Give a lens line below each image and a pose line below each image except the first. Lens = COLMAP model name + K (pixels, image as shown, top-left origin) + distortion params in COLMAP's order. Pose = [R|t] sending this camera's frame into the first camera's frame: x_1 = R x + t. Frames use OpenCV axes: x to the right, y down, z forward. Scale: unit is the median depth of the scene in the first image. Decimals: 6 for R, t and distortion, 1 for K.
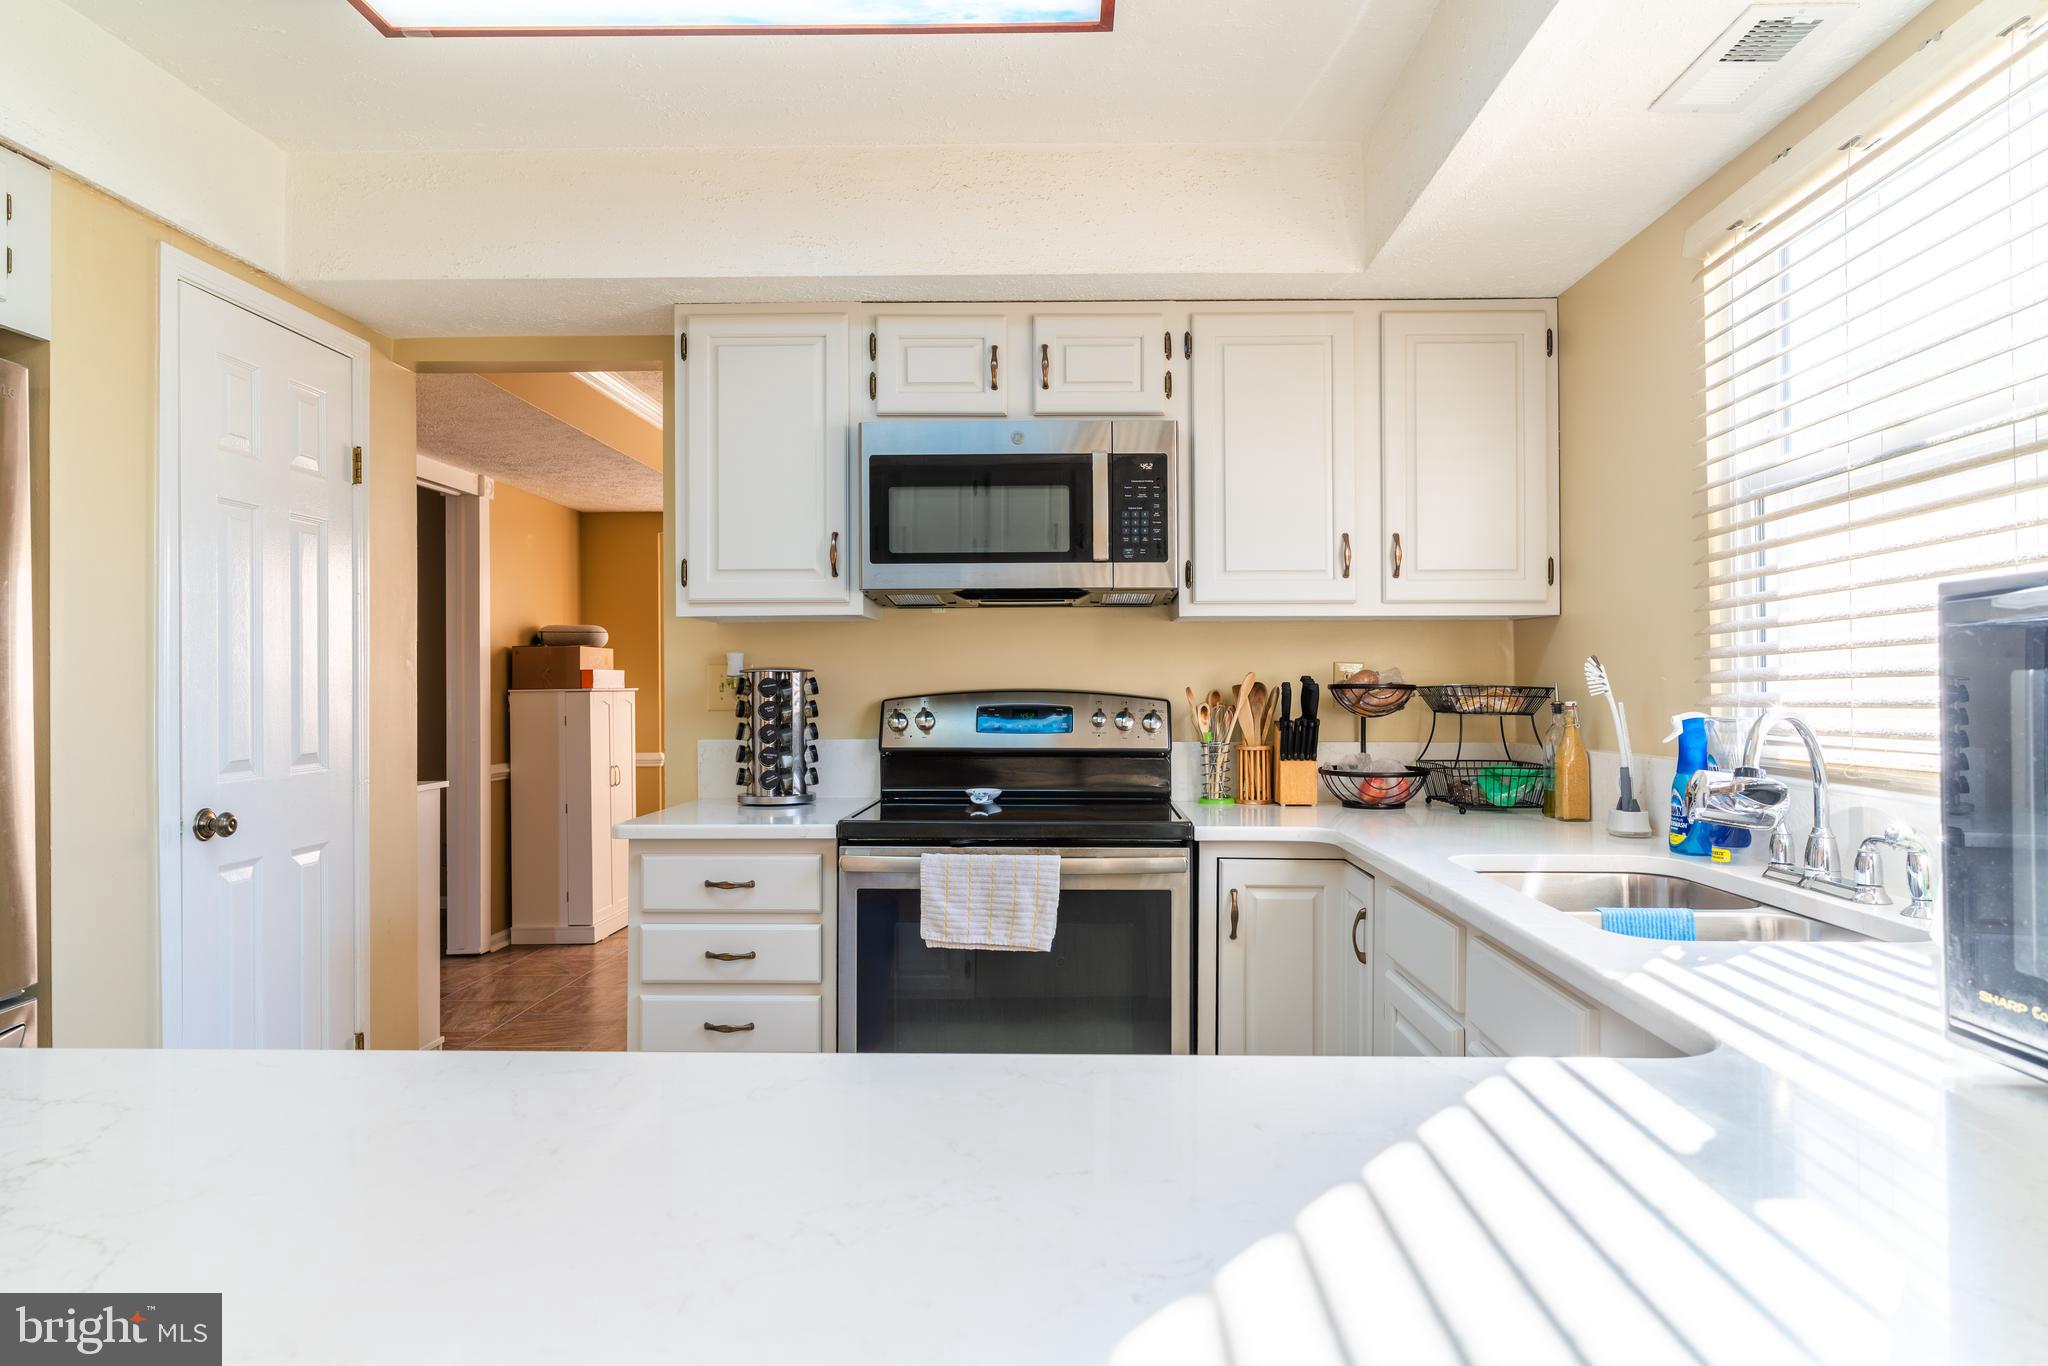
lens RADIAL K [[1218.7, 0, 1058.4], [0, 1218.7, 664.2], [0, 0, 1]] dist [-0.001790, 0.000139]
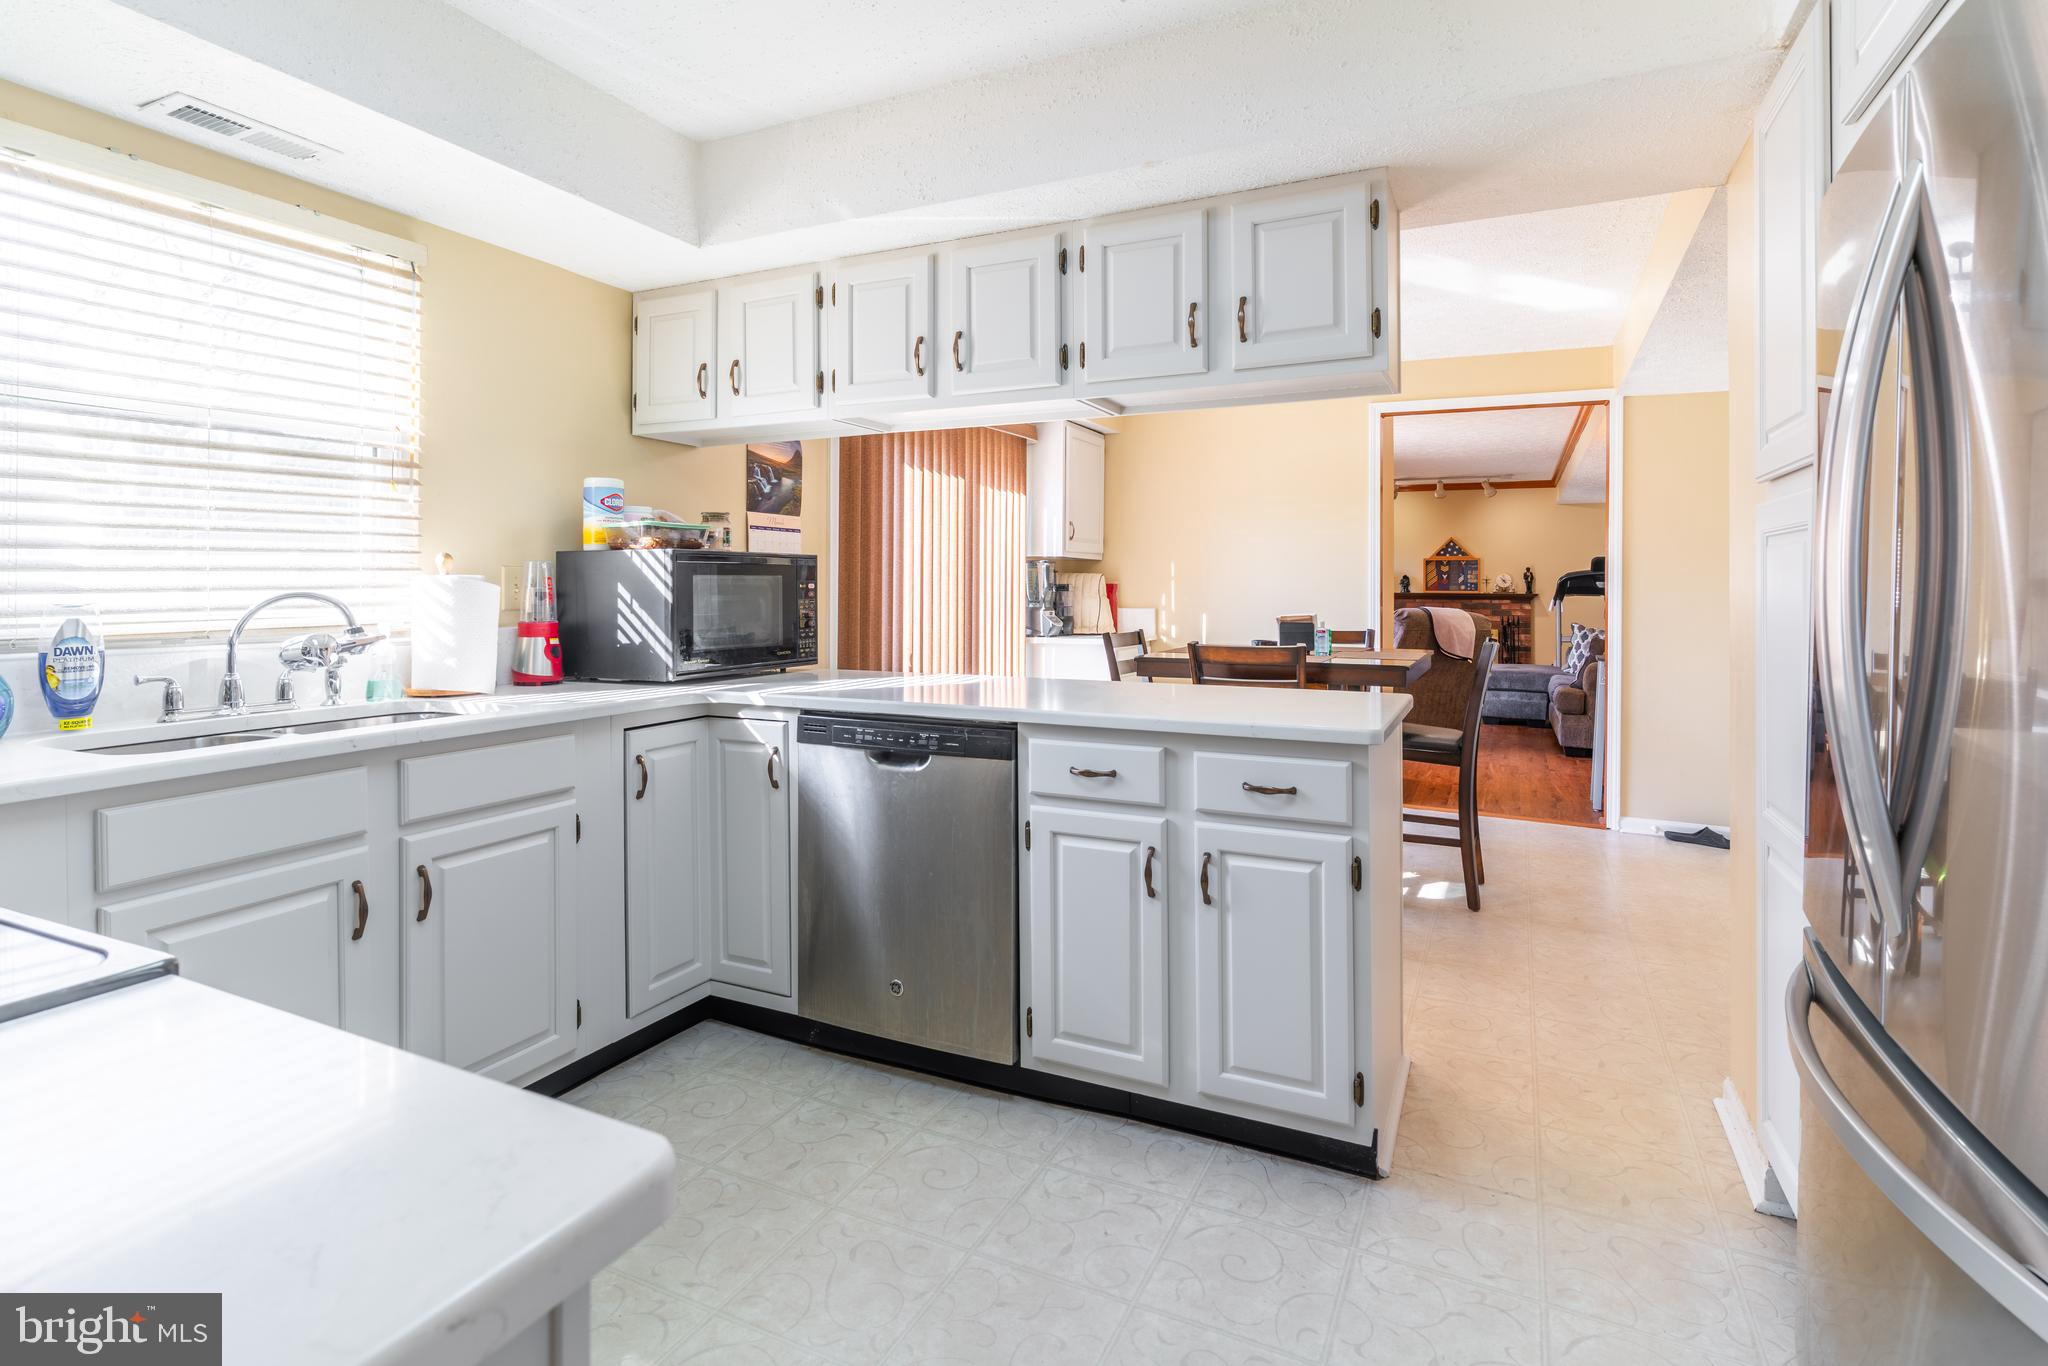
lens RADIAL K [[980.6, 0, 1032.6], [0, 980.6, 574.0], [0, 0, 1]] dist [0.000329, -0.000032]
pose [[-0.906120, 0.005276, 0.422988, -0.453347], [-0.007748, 0.999547, -0.029066, 0.025402], [-0.422950, -0.029615, -0.905669, 1.014916]]
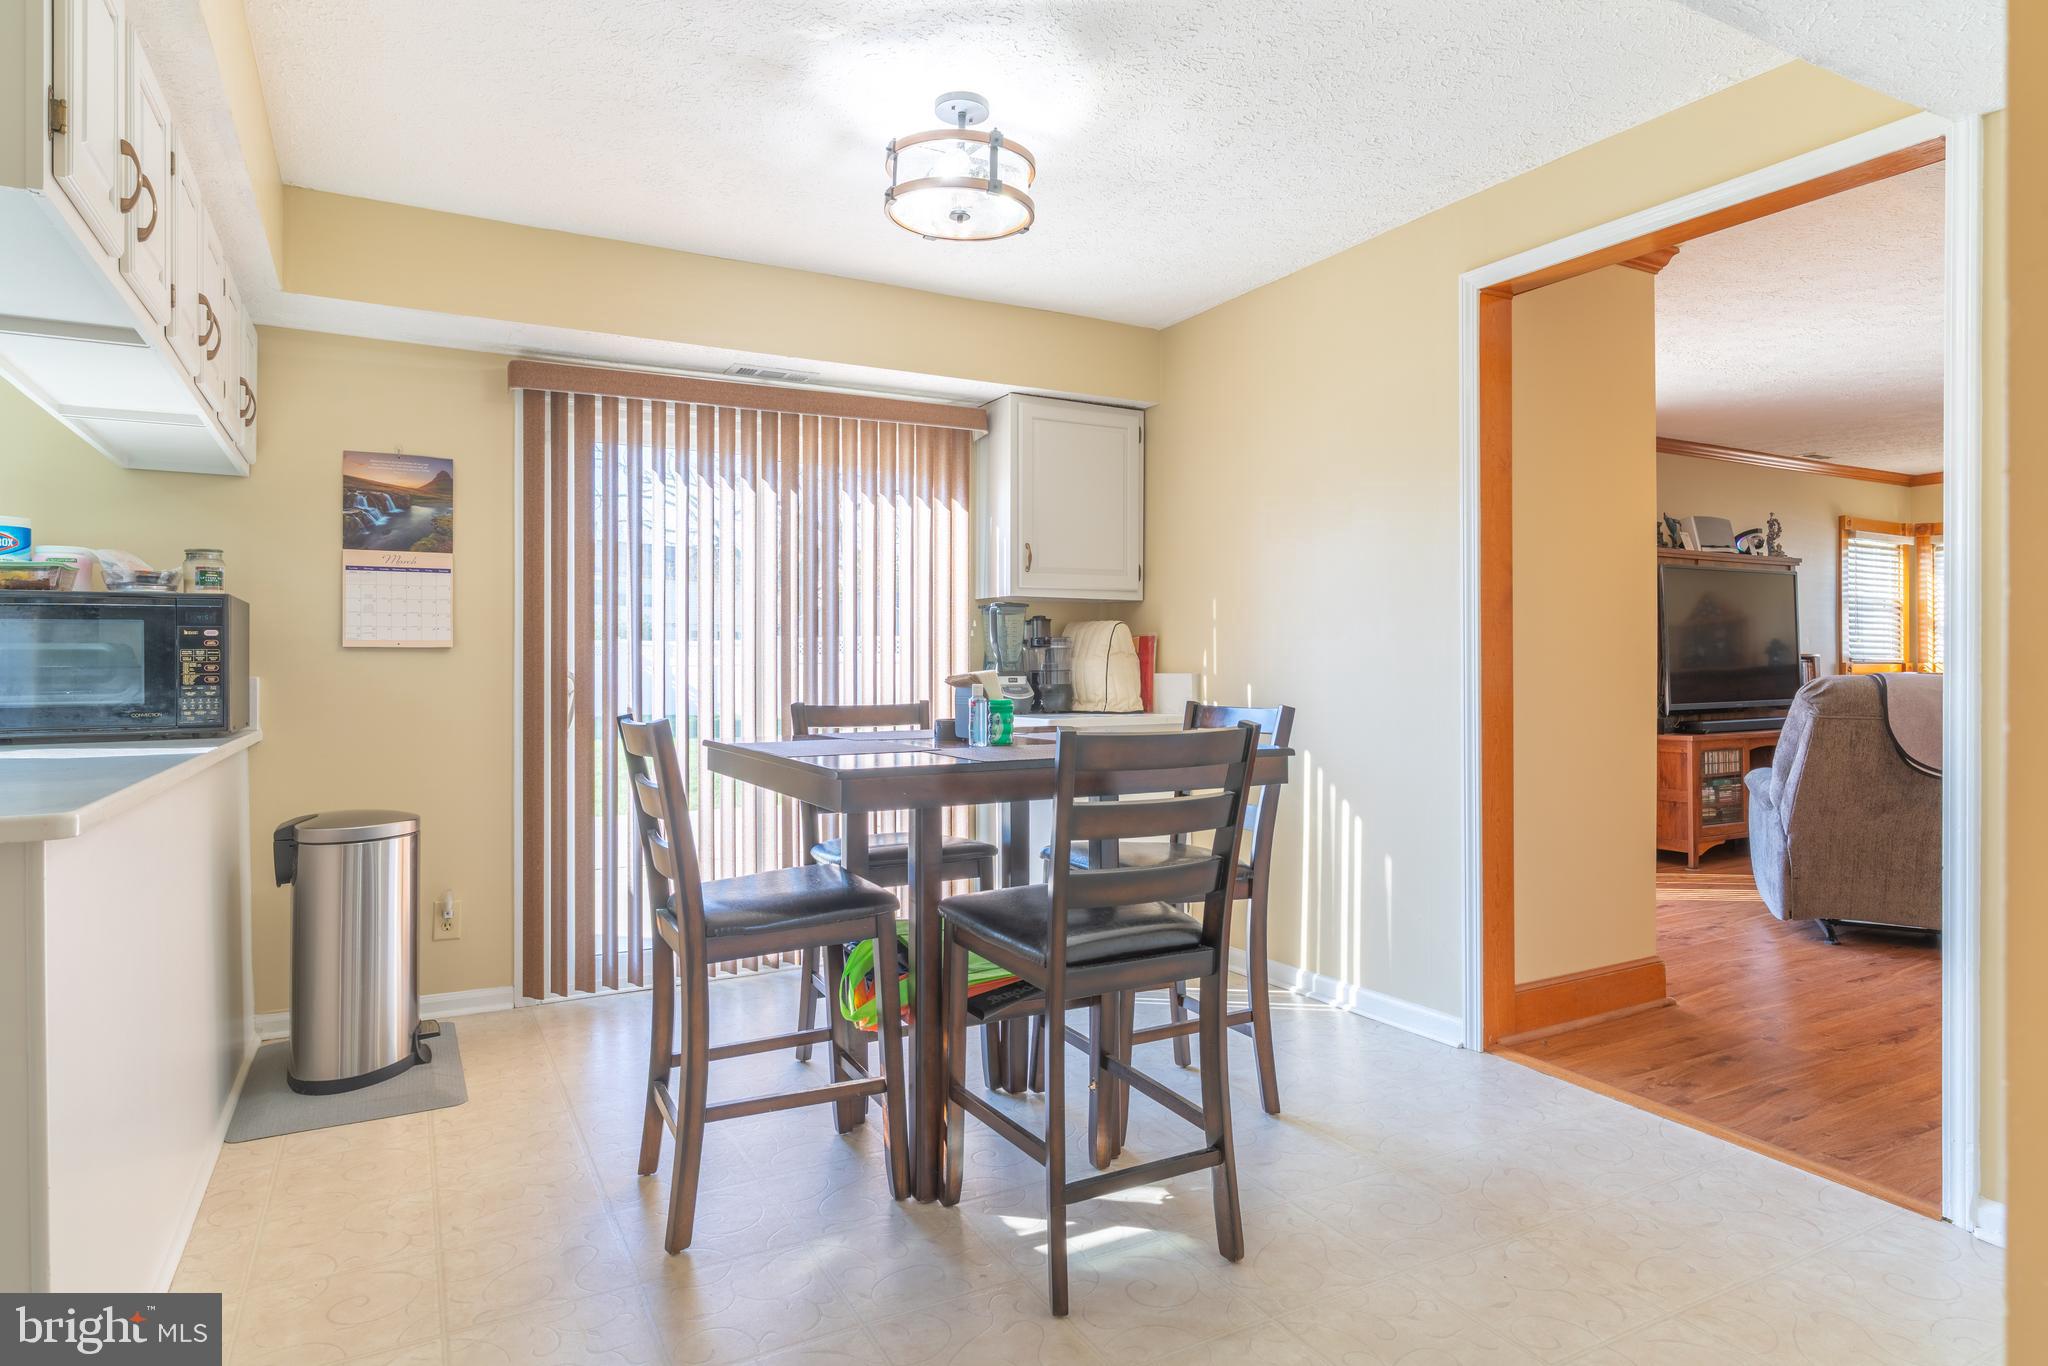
lens RADIAL K [[1121.0, 0, 1018.3], [0, 1121.0, 664.4], [0, 0, 1]] dist [-0.001846, -0.000406]
pose [[-0.492879, 0.006957, 0.870070, -0.984538], [-0.007330, 0.999899, -0.012147, 0.043714], [-0.870067, -0.012364, -0.492779, -0.006438]]
